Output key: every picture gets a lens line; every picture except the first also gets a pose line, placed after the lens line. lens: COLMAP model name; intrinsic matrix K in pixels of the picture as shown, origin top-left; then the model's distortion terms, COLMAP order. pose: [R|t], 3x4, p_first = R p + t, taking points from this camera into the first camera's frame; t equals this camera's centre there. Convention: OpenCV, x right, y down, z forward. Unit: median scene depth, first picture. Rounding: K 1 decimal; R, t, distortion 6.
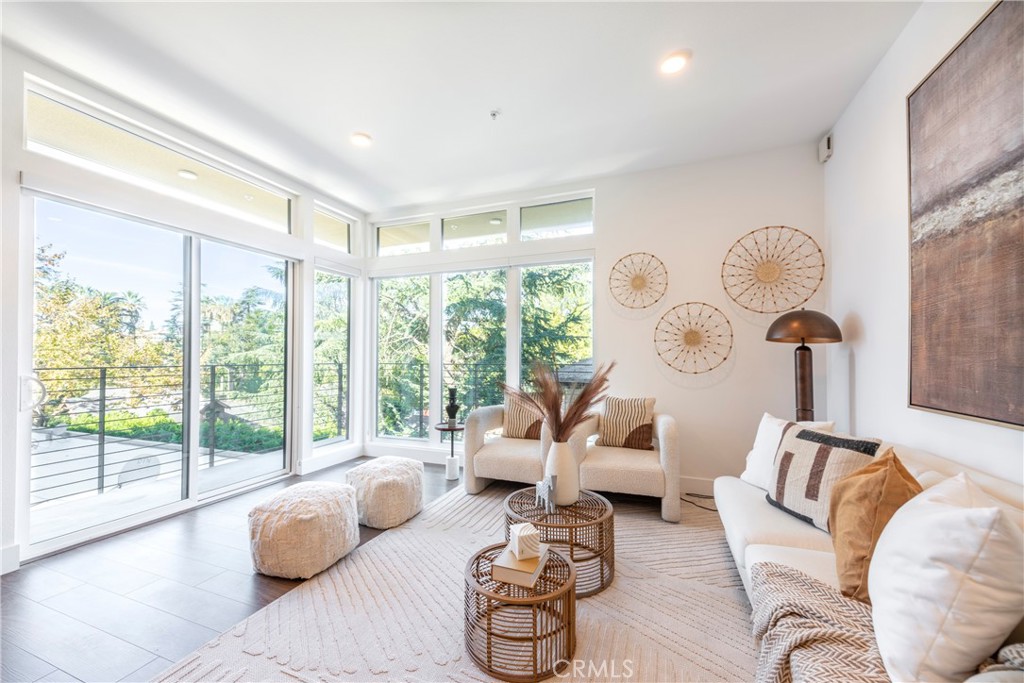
lens RADIAL K [[401.6, 0, 504.1], [0, 401.6, 356.4], [0, 0, 1]] dist [0.001437, 0.000016]
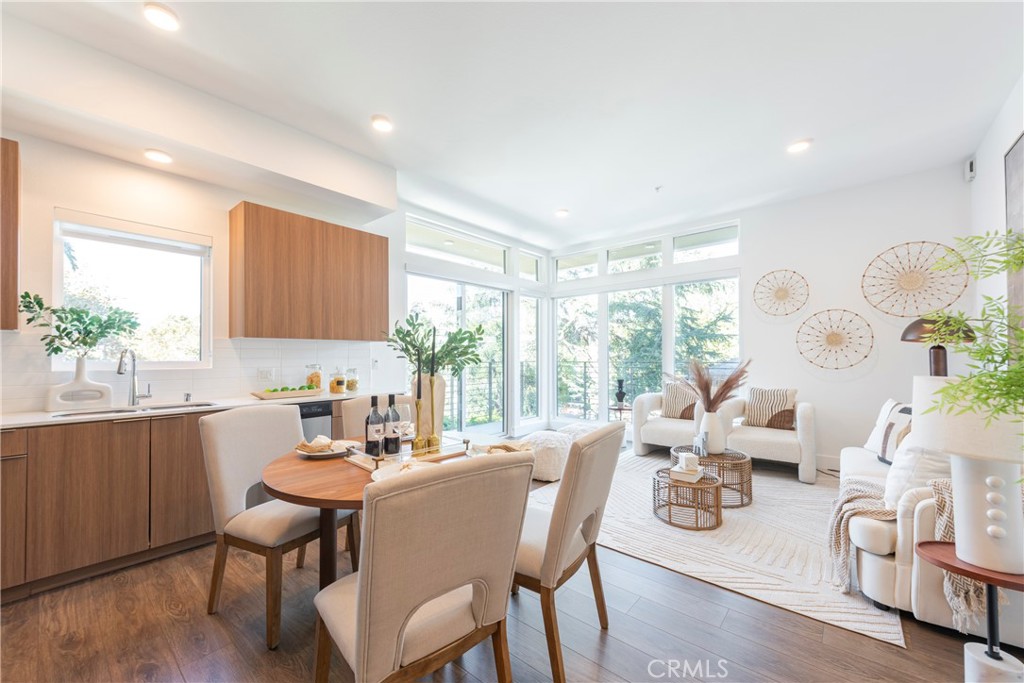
lens RADIAL K [[398.7, 0, 503.0], [0, 398.7, 354.0], [0, 0, 1]] dist [-0.000007, -0.000390]
pose [[0.943536, -0.006696, -0.331203, -0.067628], [0.005278, 0.999973, -0.005180, -0.000980], [0.331228, 0.003140, 0.943545, -0.461302]]
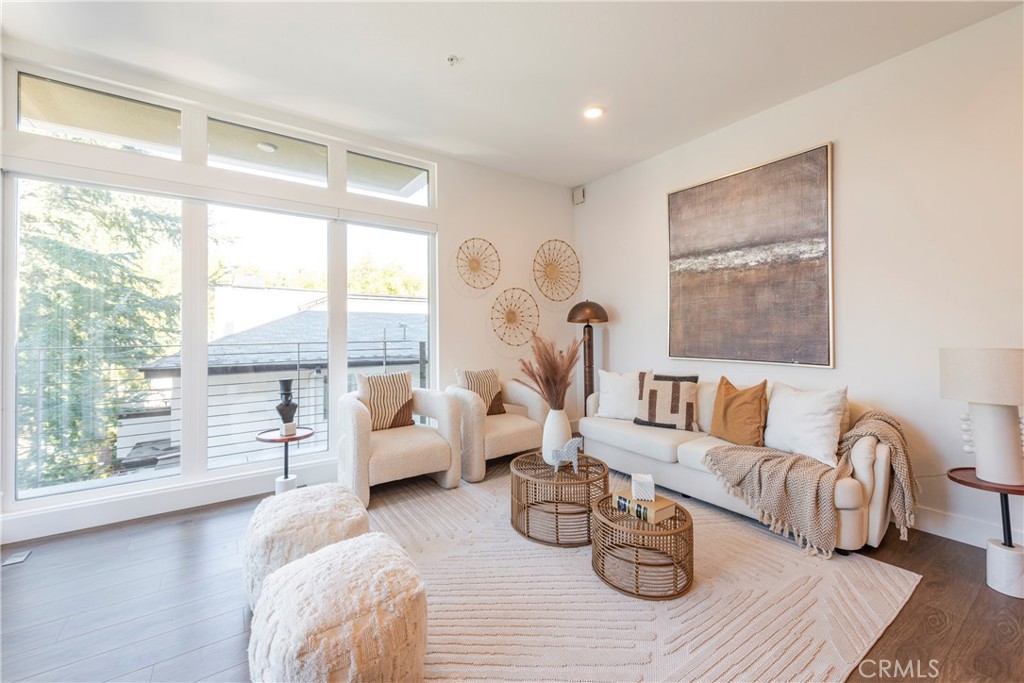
lens RADIAL K [[404.5, 0, 509.2], [0, 404.5, 334.4], [0, 0, 1]] dist [0.000746, 0.000029]
pose [[0.553448, -0.009852, 0.832825, -0.602289], [0.004902, 0.999951, 0.008571, -0.003029], [-0.832869, -0.000661, 0.553469, 0.346784]]
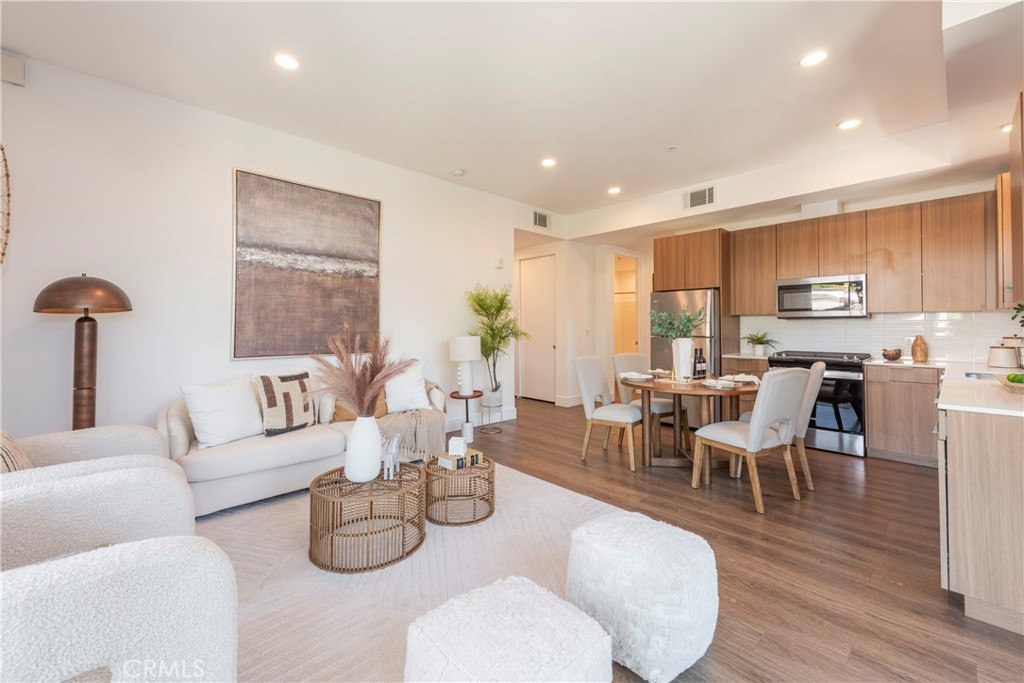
lens RADIAL K [[419.5, 0, 511.2], [0, 419.5, 324.4], [0, 0, 1]] dist [0.000128, -0.000079]
pose [[-0.909049, 0.001626, 0.416685, -0.432118], [-0.001725, 0.999969, -0.007666, -0.002949], [-0.416685, -0.007688, -0.909019, 1.256843]]
